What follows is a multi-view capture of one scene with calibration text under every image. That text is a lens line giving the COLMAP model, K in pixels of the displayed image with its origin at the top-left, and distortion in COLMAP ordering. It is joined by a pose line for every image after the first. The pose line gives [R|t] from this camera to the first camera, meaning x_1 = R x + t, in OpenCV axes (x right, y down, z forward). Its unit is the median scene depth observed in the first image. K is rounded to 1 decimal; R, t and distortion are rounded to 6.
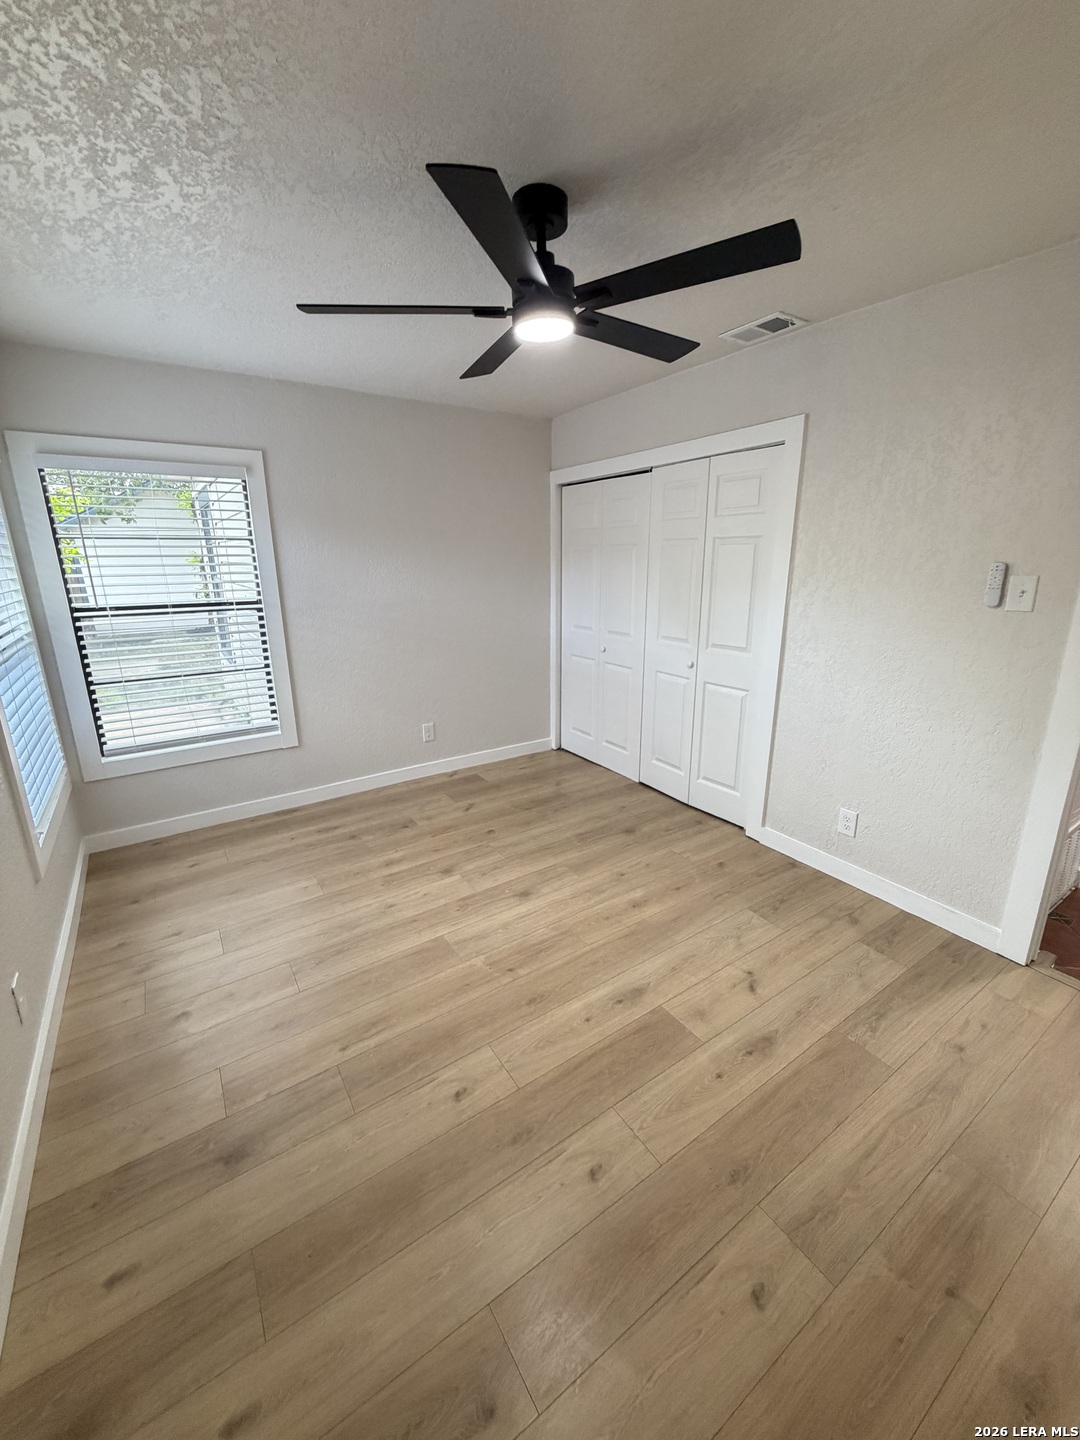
lens RADIAL K [[575.5, 0, 538.5], [0, 575.5, 718.9], [0, 0, 1]] dist [0.000038, 0.000181]
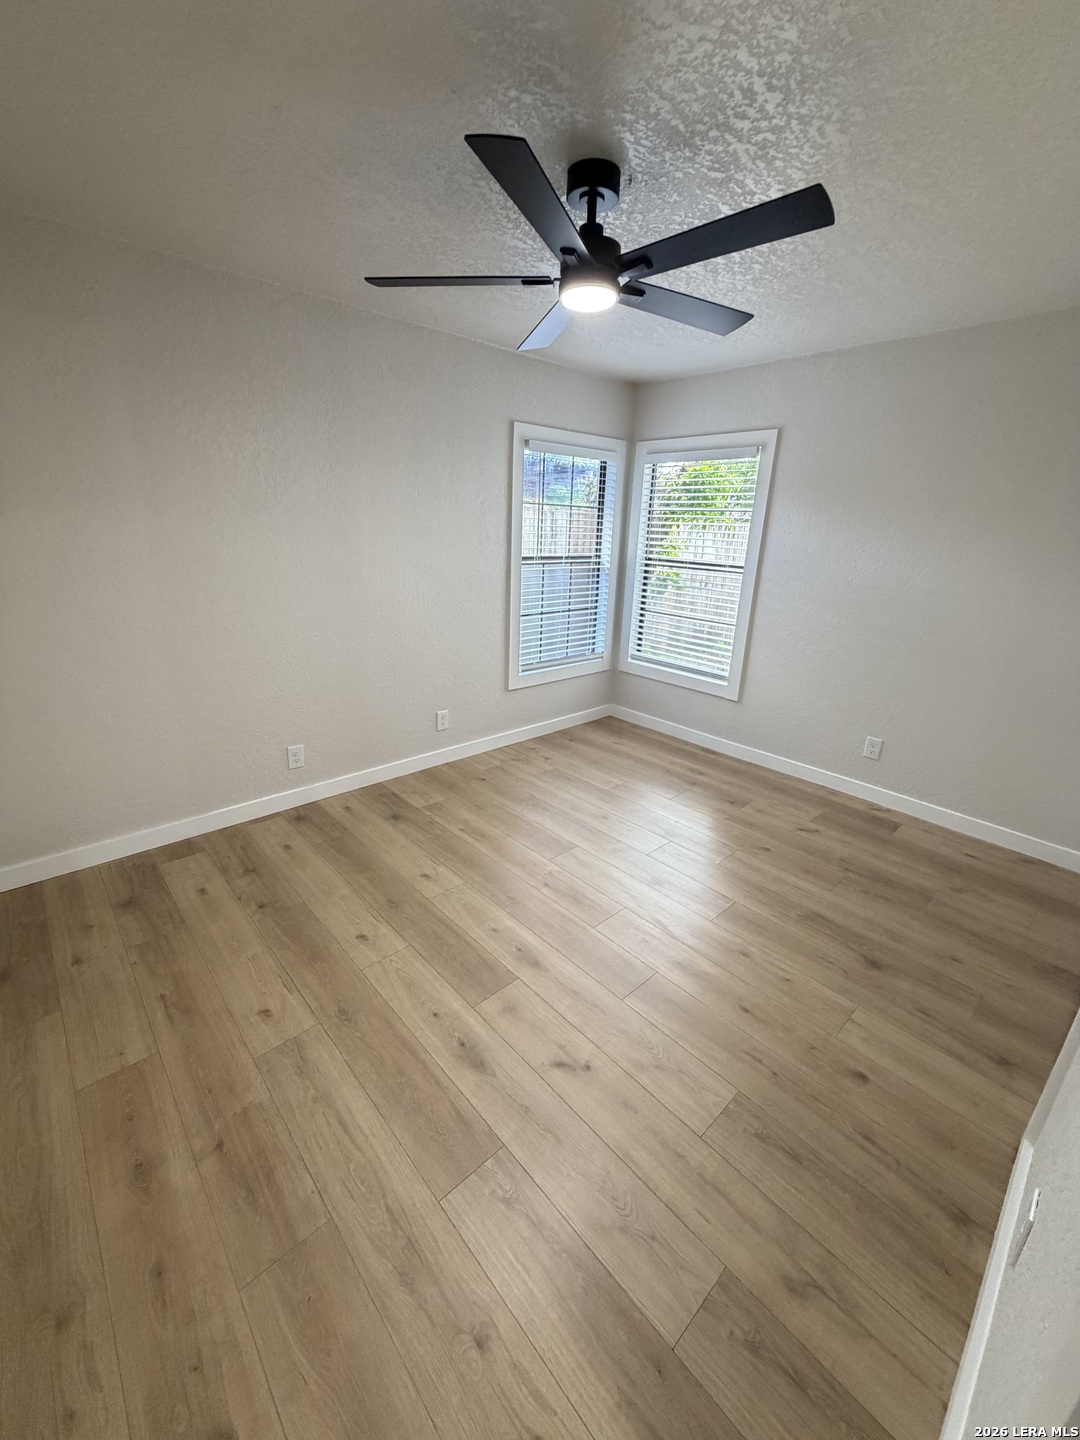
lens RADIAL K [[576.2, 0, 540.8], [0, 576.2, 717.3], [0, 0, 1]] dist [-0.001440, 0.000088]
pose [[0.154574, 0.328146, -0.931894, 0.653180], [-0.305013, 0.913006, 0.270902, -0.127457], [0.939720, 0.242365, 0.241215, 0.450442]]
